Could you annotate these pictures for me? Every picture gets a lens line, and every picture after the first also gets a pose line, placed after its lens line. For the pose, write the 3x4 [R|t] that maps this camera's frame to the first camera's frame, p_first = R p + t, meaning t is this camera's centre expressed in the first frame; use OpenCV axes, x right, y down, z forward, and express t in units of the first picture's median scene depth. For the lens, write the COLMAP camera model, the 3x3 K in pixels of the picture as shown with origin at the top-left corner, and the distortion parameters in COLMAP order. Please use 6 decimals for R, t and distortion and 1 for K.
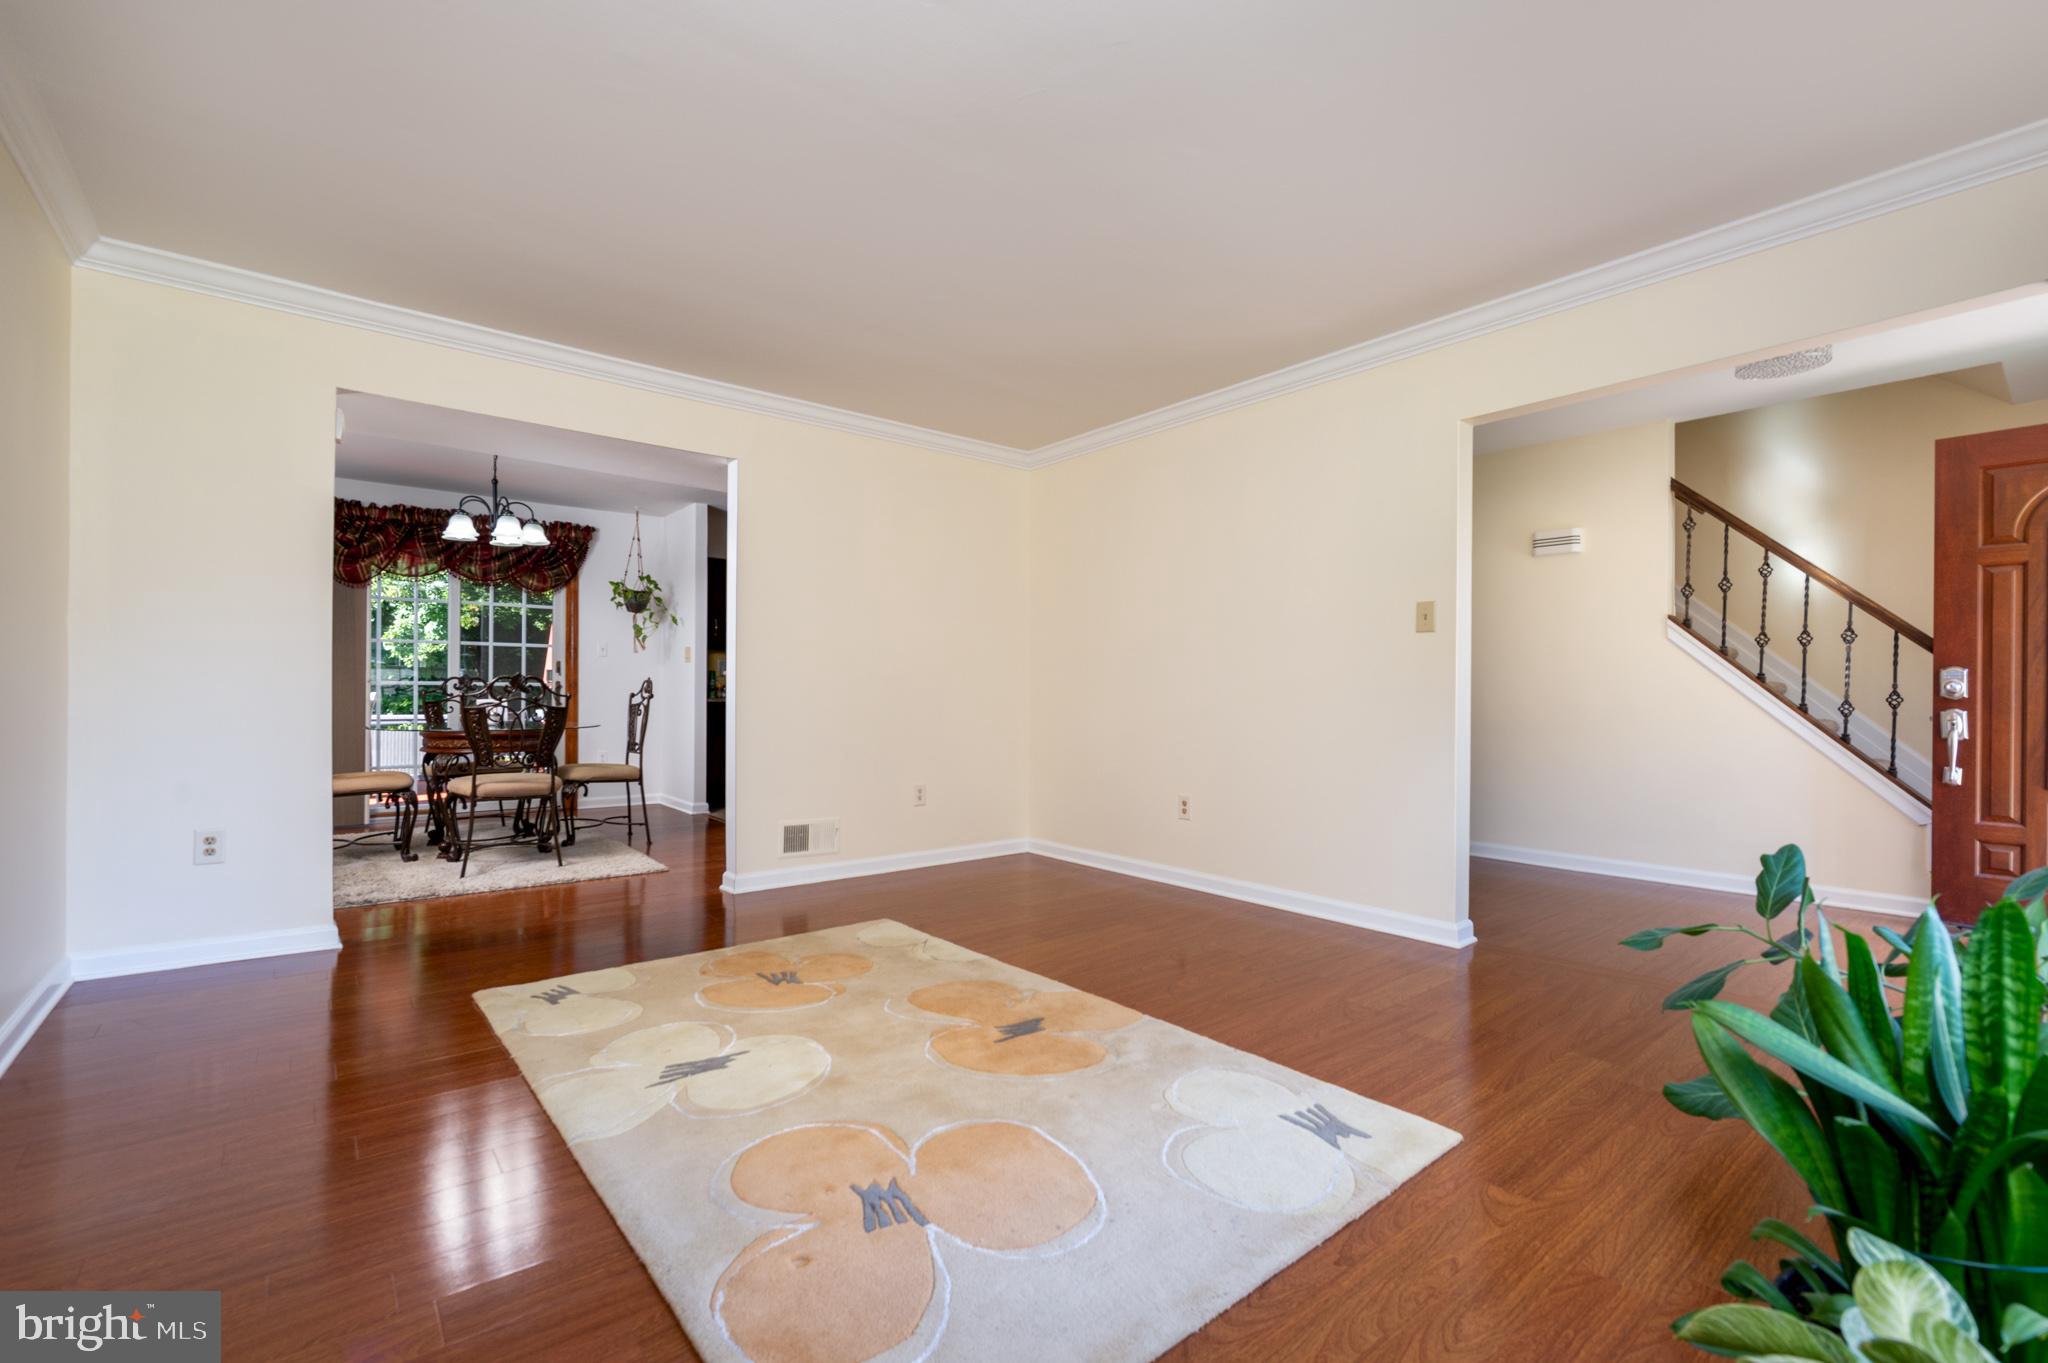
lens RADIAL K [[892.0, 0, 1027.4], [0, 892.0, 691.6], [0, 0, 1]] dist [-0.002661, -0.000136]
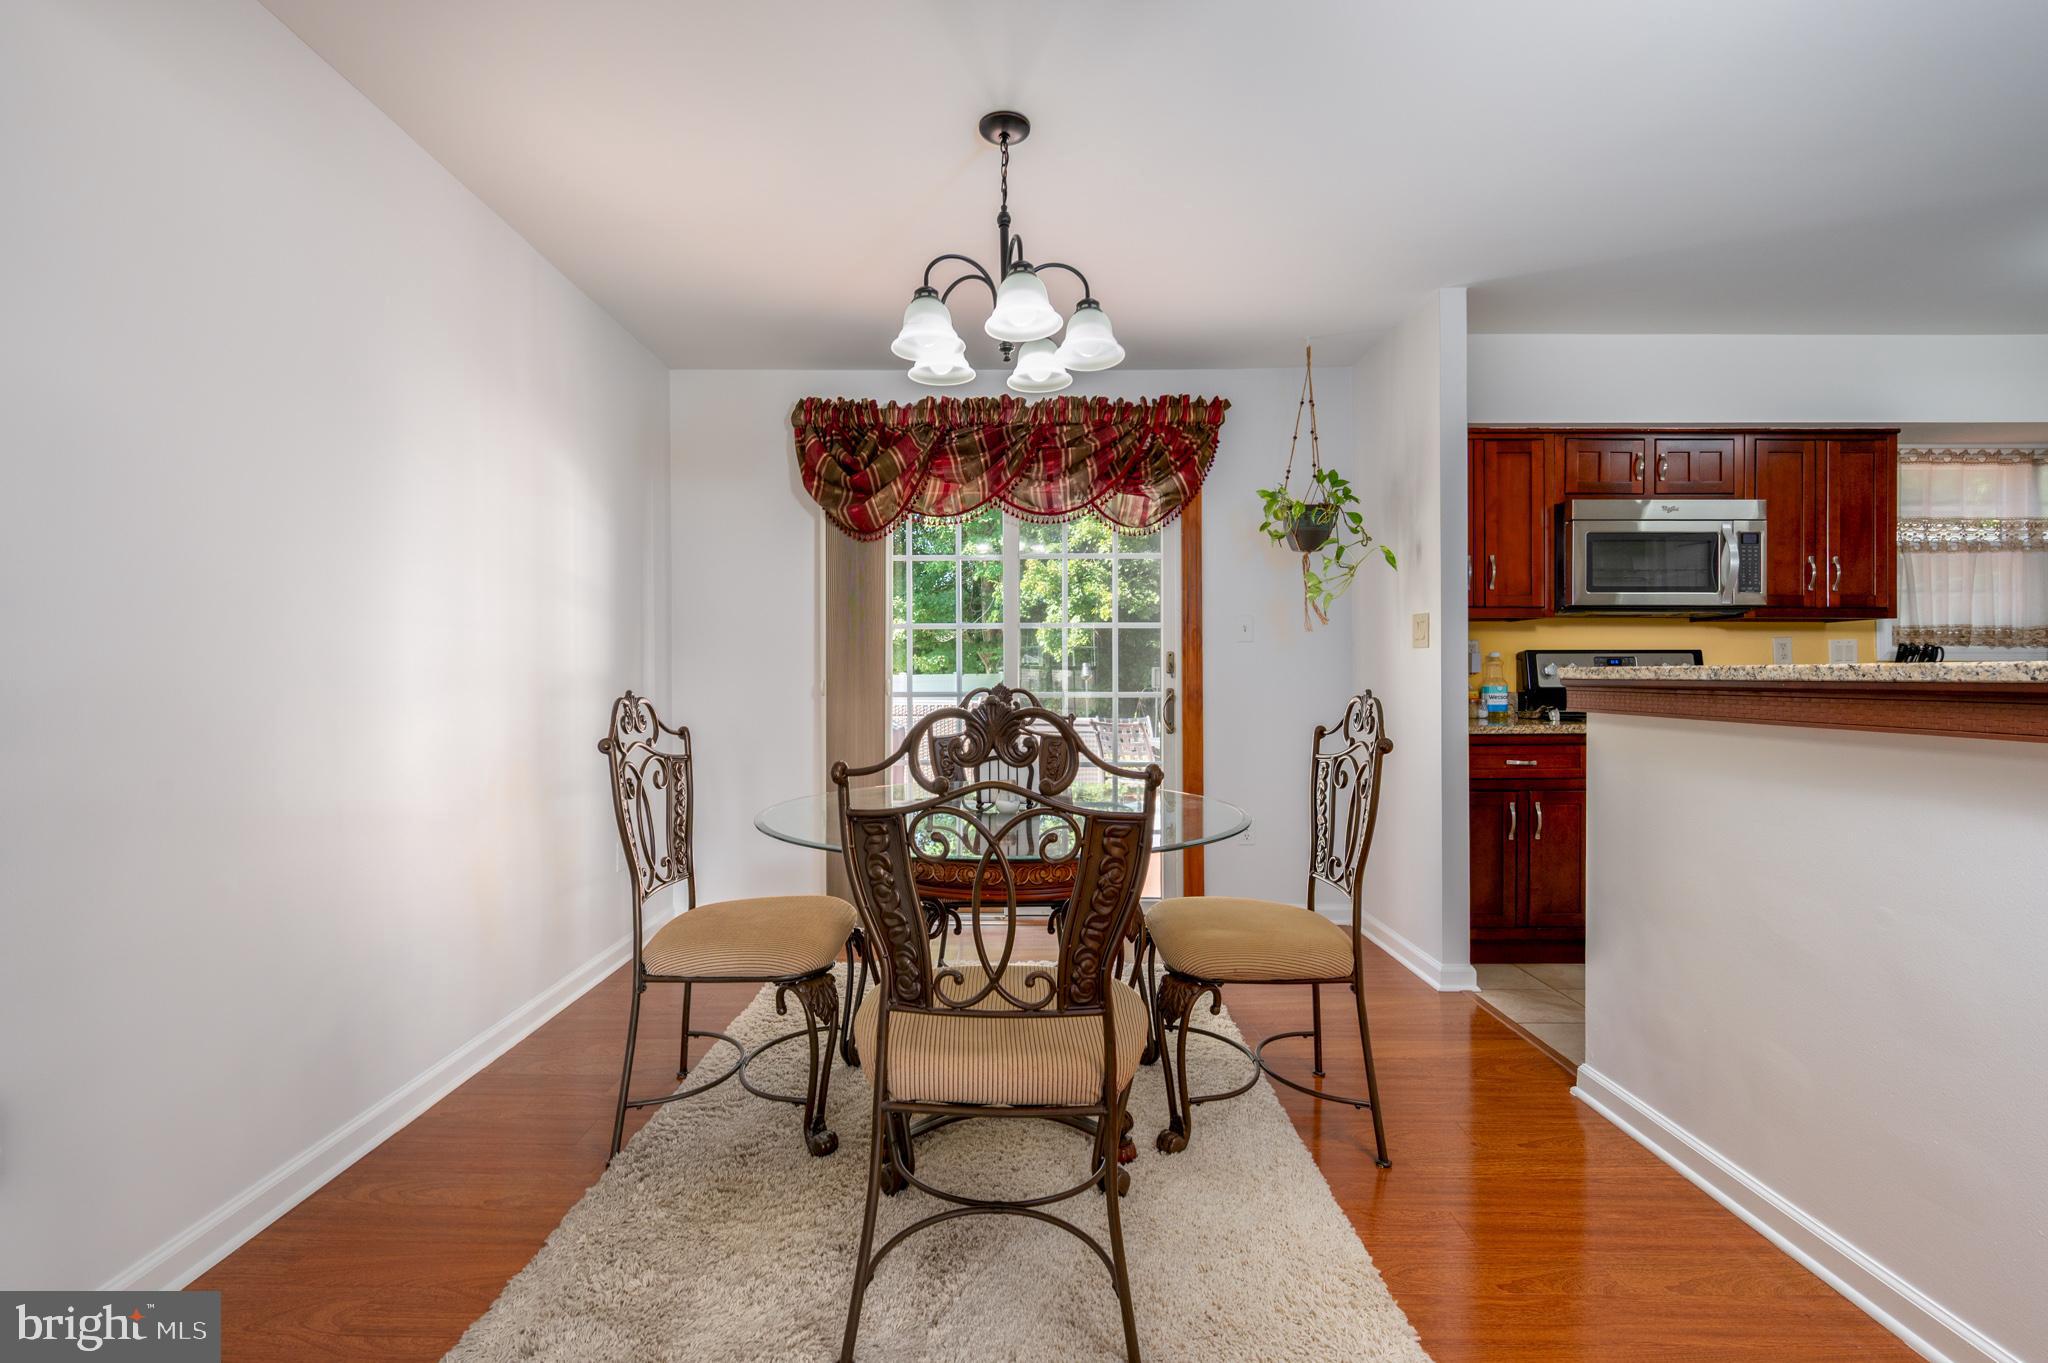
lens RADIAL K [[902.8, 0, 1006.3], [0, 902.8, 675.6], [0, 0, 1]] dist [0.001613, 0.000426]
pose [[0.769882, -0.009671, -0.638113, -0.320073], [0.007294, 0.999953, -0.006354, -0.022147], [0.638145, 0.000237, 0.769916, 0.652498]]
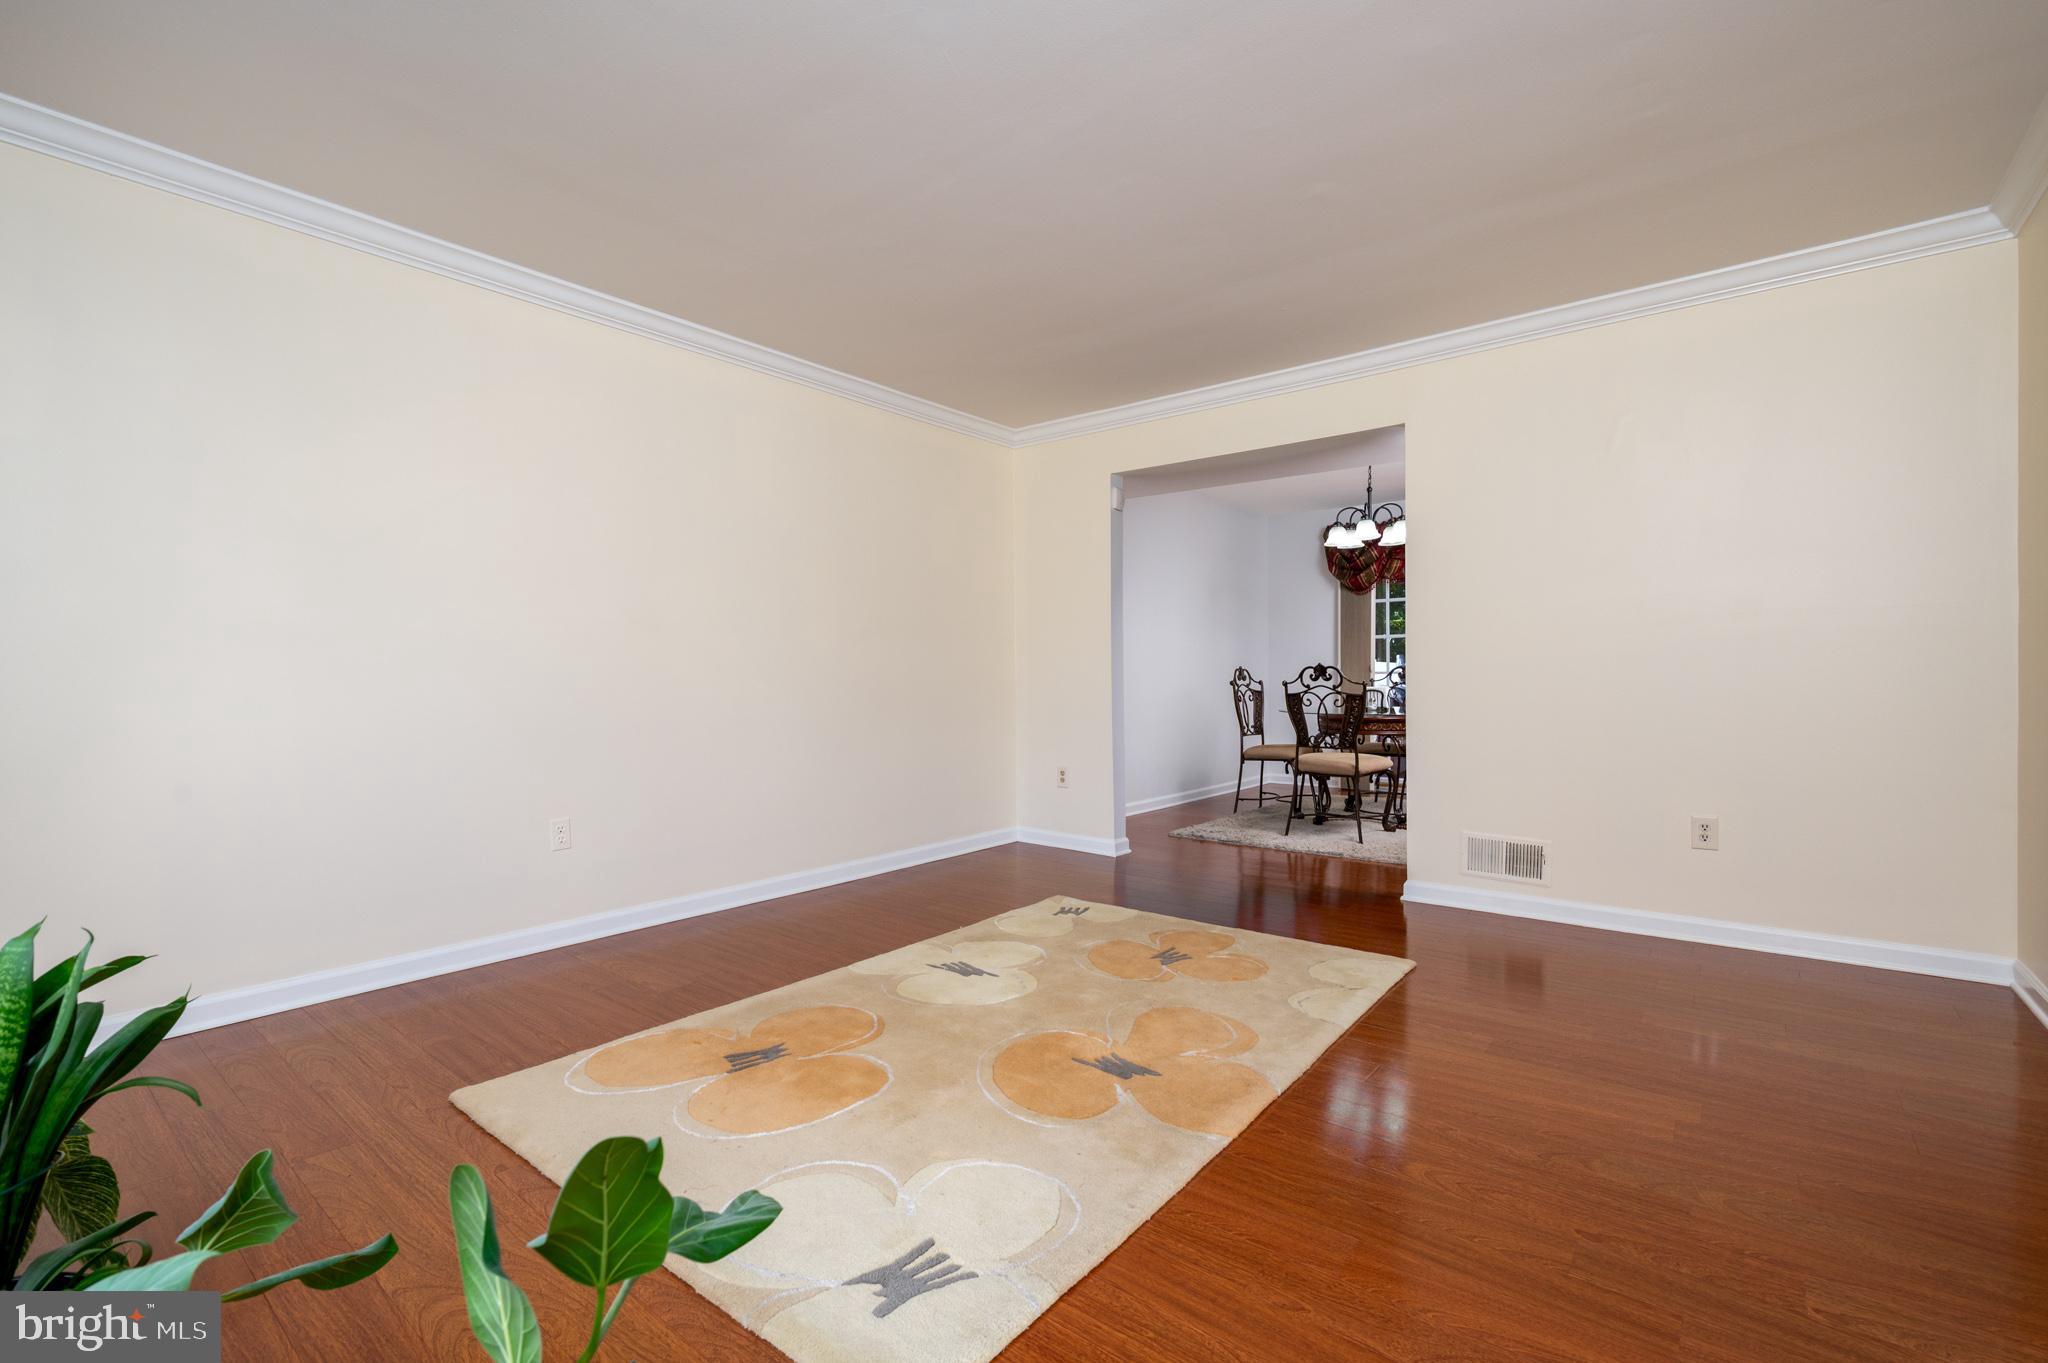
lens RADIAL K [[892.0, 0, 1027.4], [0, 892.0, 691.6], [0, 0, 1]] dist [-0.002661, -0.000136]
pose [[0.206209, 0.007012, -0.978483, 0.380538], [0.007081, 0.999937, 0.008658, 0.001839], [0.978482, -0.008714, 0.206147, 0.340424]]
